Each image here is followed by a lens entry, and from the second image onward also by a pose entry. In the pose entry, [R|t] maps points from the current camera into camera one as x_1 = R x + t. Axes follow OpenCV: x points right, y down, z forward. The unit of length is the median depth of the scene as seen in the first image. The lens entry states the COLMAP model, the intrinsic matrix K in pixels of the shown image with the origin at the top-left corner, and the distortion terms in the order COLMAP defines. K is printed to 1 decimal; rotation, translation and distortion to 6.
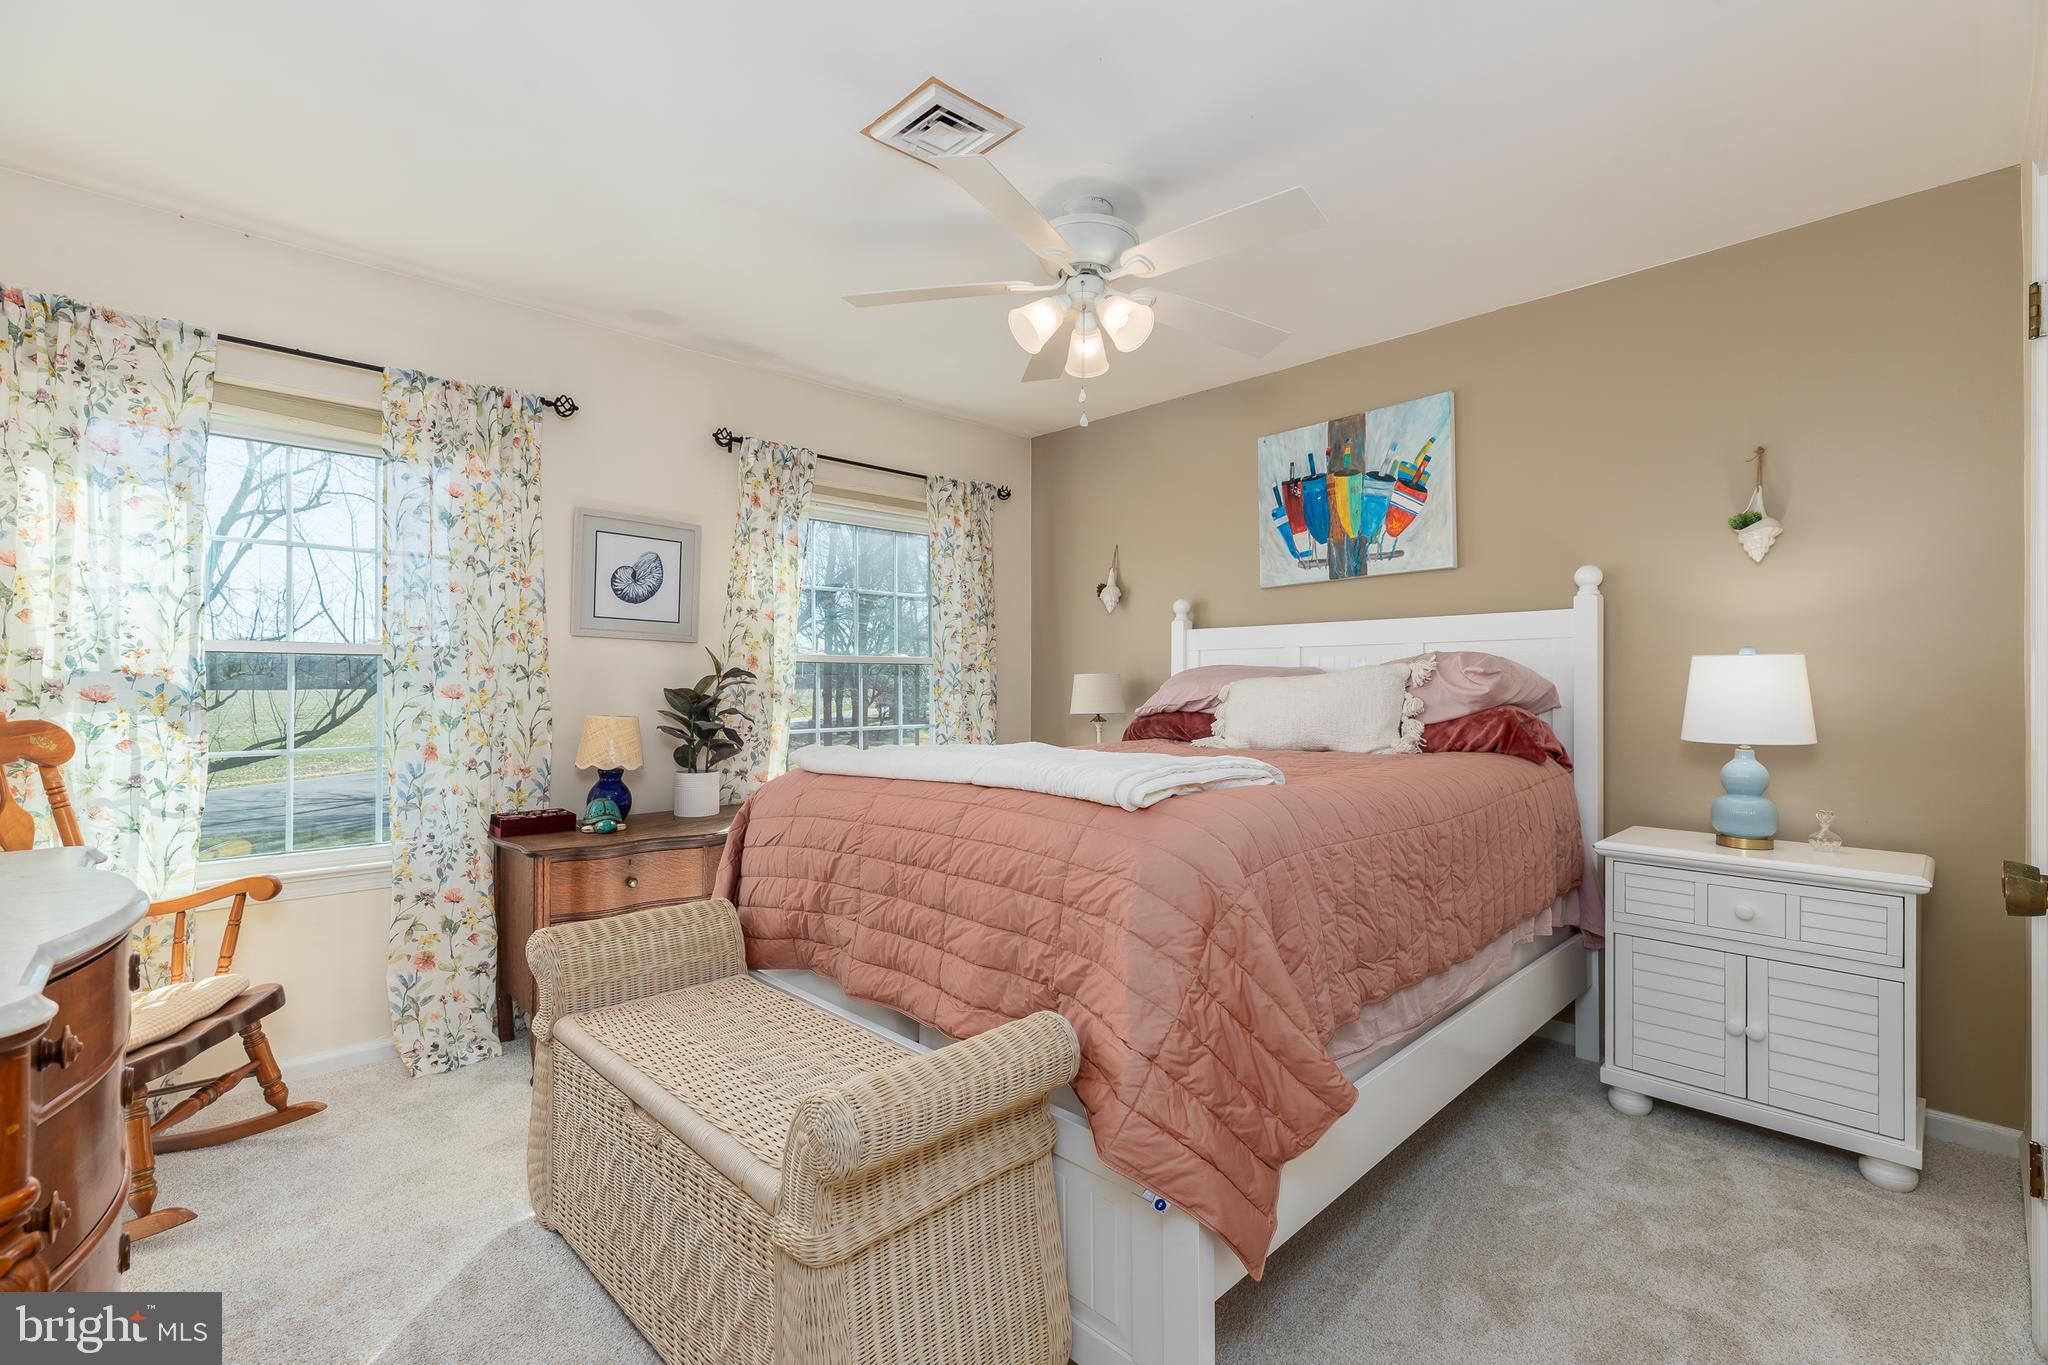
lens RADIAL K [[915.1, 0, 1026.9], [0, 915.1, 684.6], [0, 0, 1]] dist [0.001428, 0.000100]
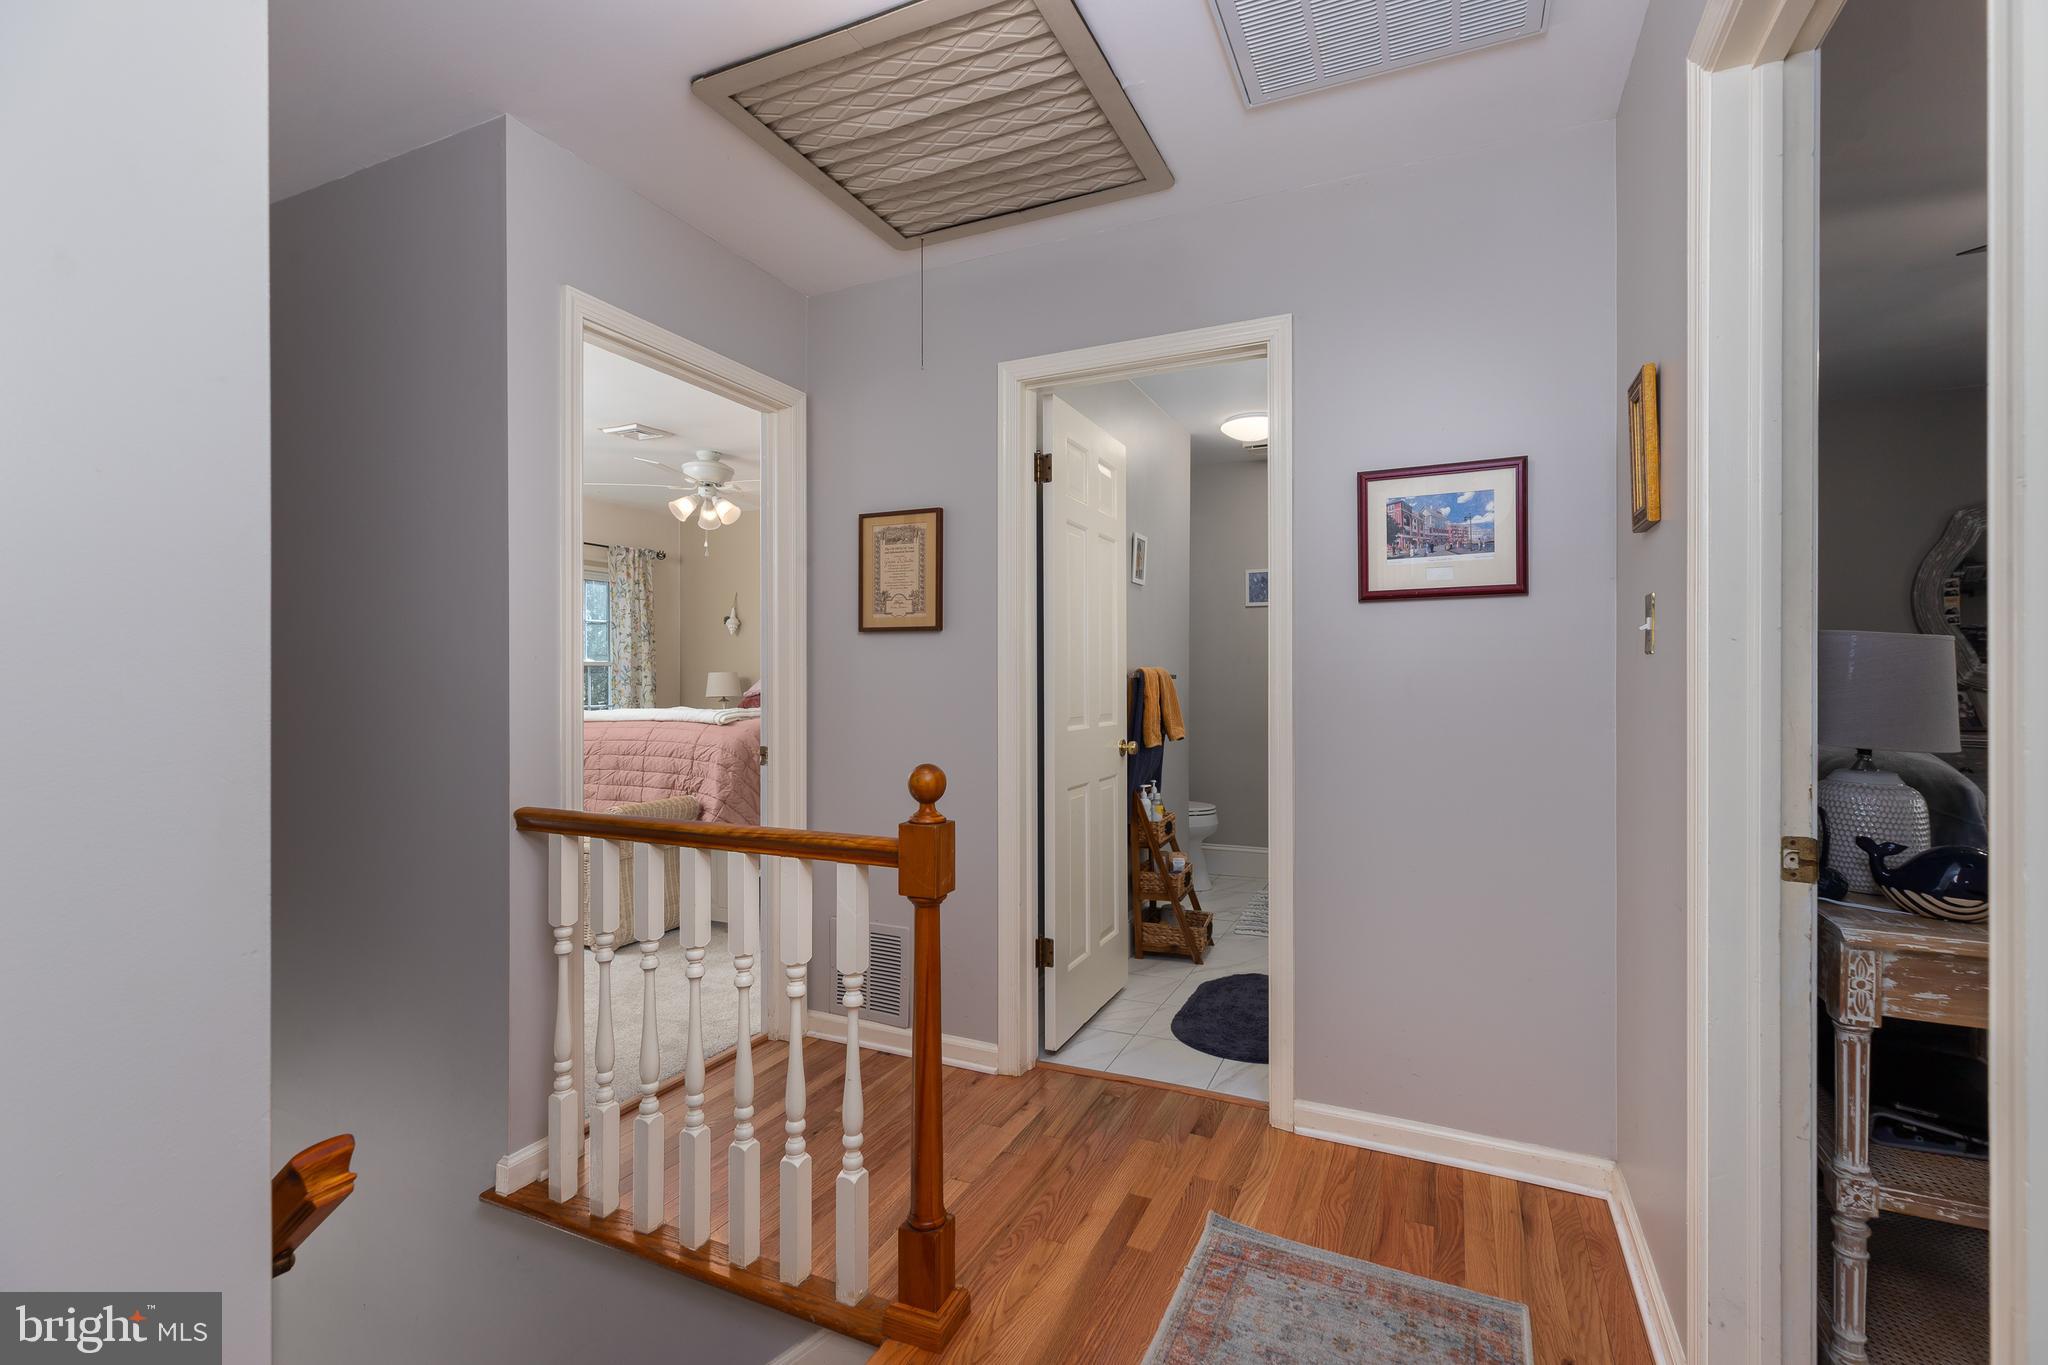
lens RADIAL K [[915.1, 0, 1032.7], [0, 915.1, 682.3], [0, 0, 1]] dist [0.001428, 0.000100]
pose [[0.930564, -0.000474, 0.366130, -0.006926], [-0.000822, 0.999994, 0.003384, -0.000474], [-0.366129, -0.003450, 0.930558, -0.724027]]
